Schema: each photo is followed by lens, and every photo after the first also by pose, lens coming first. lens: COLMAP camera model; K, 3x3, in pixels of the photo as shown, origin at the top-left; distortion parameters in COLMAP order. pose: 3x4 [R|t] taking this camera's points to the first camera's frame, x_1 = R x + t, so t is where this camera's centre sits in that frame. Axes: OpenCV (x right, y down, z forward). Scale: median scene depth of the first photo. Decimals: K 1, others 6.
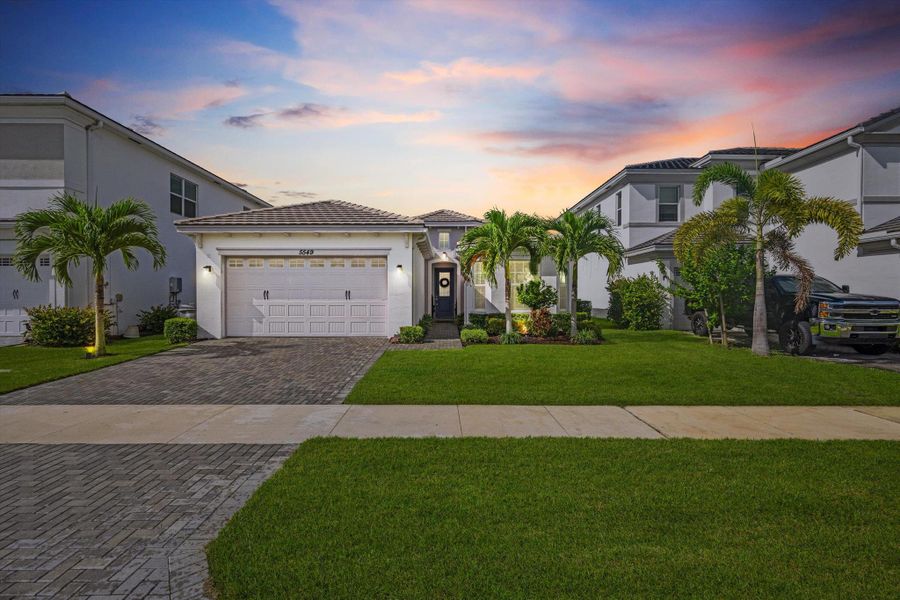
lens RADIAL K [[356.5, 0, 451.1], [0, 356.5, 302.1], [0, 0, 1]] dist [-0.001361, -0.000045]
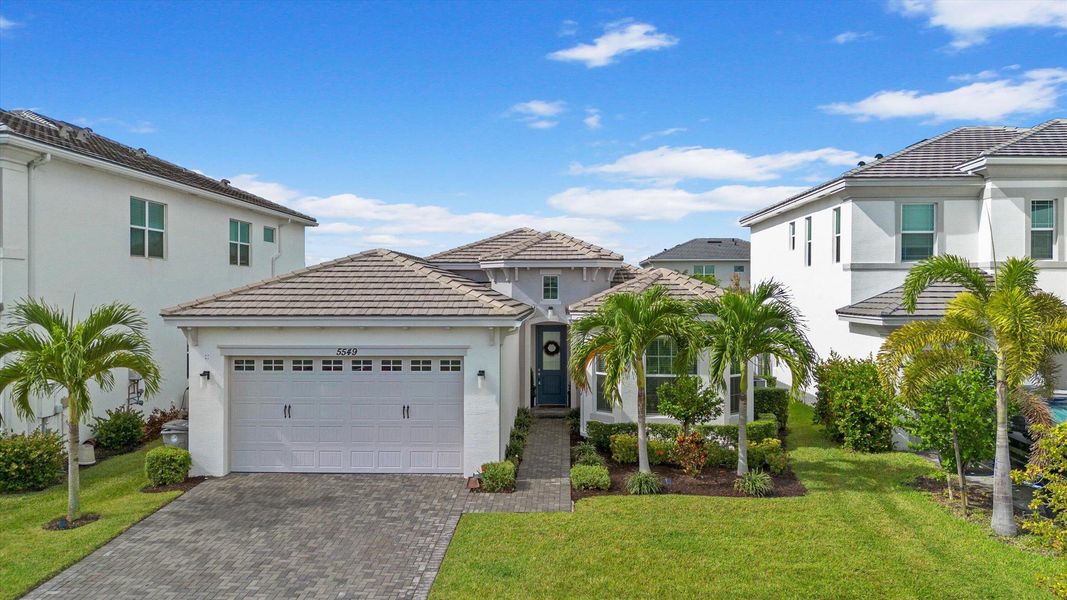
lens RADIAL K [[663.6, 0, 540.2], [0, 663.6, 297.1], [0, 0, 1]] dist [0.065751, -0.054415]
pose [[0.998814, 0.000602, -0.048682, 0.025085], [-0.000637, 1.000000, -0.000697, -0.195350], [0.048682, 0.000727, 0.998814, -0.218781]]
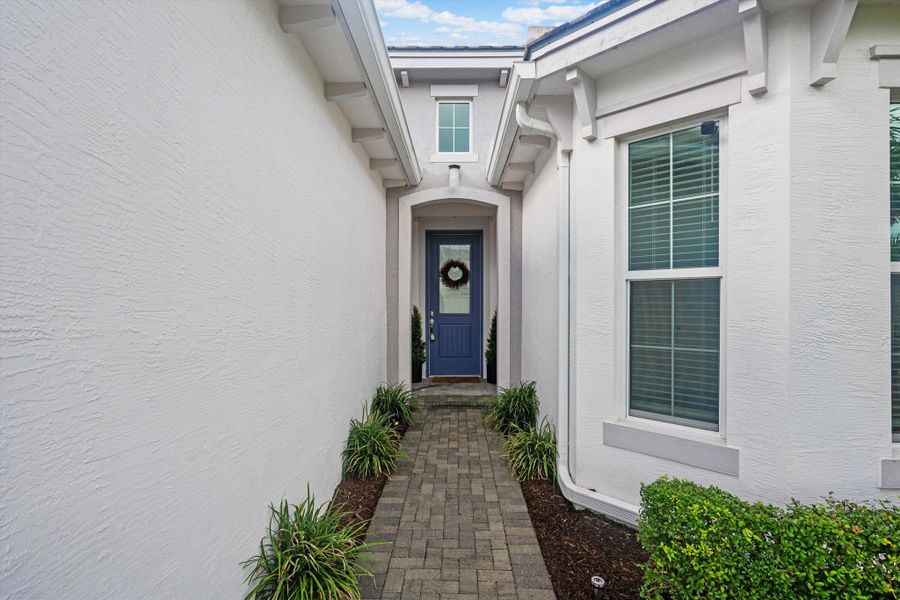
lens RADIAL K [[356.5, 0, 451.1], [0, 356.5, 302.1], [0, 0, 1]] dist [-0.001361, -0.000045]
pose [[0.999655, -0.000753, -0.026246, -0.017620], [0.000504, 0.999955, -0.009488, -0.032463], [0.026252, 0.009472, 0.999610, 0.890060]]
